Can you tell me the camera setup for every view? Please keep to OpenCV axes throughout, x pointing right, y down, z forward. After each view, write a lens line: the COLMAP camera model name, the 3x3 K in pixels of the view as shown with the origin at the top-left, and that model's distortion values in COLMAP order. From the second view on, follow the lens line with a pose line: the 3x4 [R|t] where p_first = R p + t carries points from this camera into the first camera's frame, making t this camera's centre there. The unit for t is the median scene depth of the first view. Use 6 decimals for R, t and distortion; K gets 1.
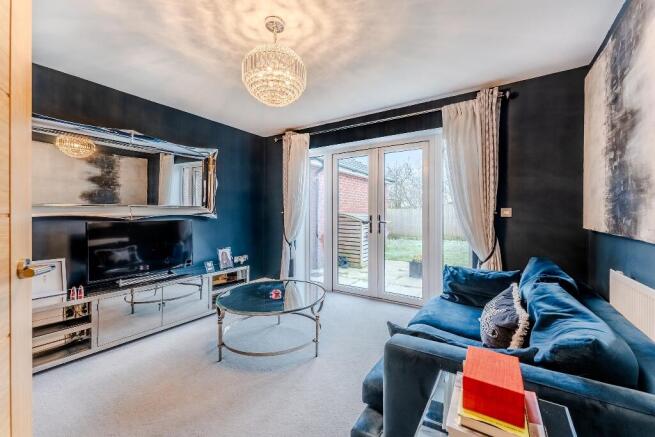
lens RADIAL K [[262.3, 0, 334.5], [0, 262.3, 213.5], [0, 0, 1]] dist [-0.000256, -0.000077]
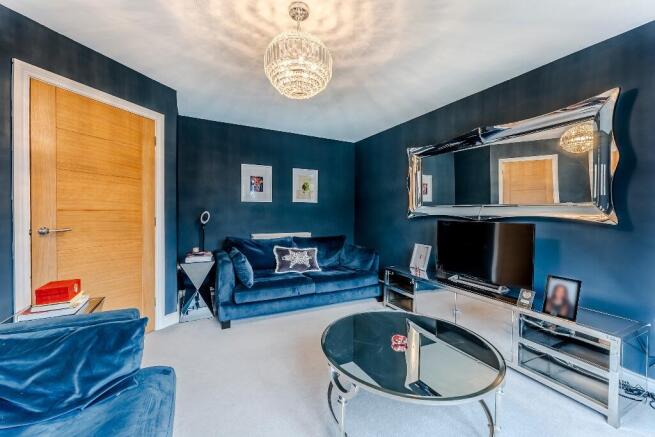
lens RADIAL K [[262.3, 0, 334.5], [0, 262.3, 213.5], [0, 0, 1]] dist [-0.000256, -0.000077]
pose [[-0.487558, -0.003091, -0.873085, 0.516896], [-0.011564, 0.999929, 0.002918, 0.008174], [0.873014, 0.011519, -0.487559, 1.521079]]
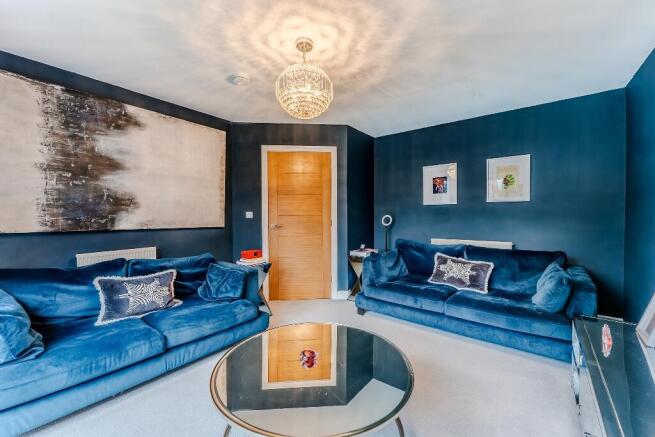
lens RADIAL K [[262.3, 0, 334.5], [0, 262.3, 213.5], [0, 0, 1]] dist [-0.000256, -0.000077]
pose [[-0.997230, 0.005225, 0.074198, -0.413452], [0.005299, 0.999986, 0.000805, -0.006859], [-0.074192, 0.001196, -0.997243, 2.008347]]
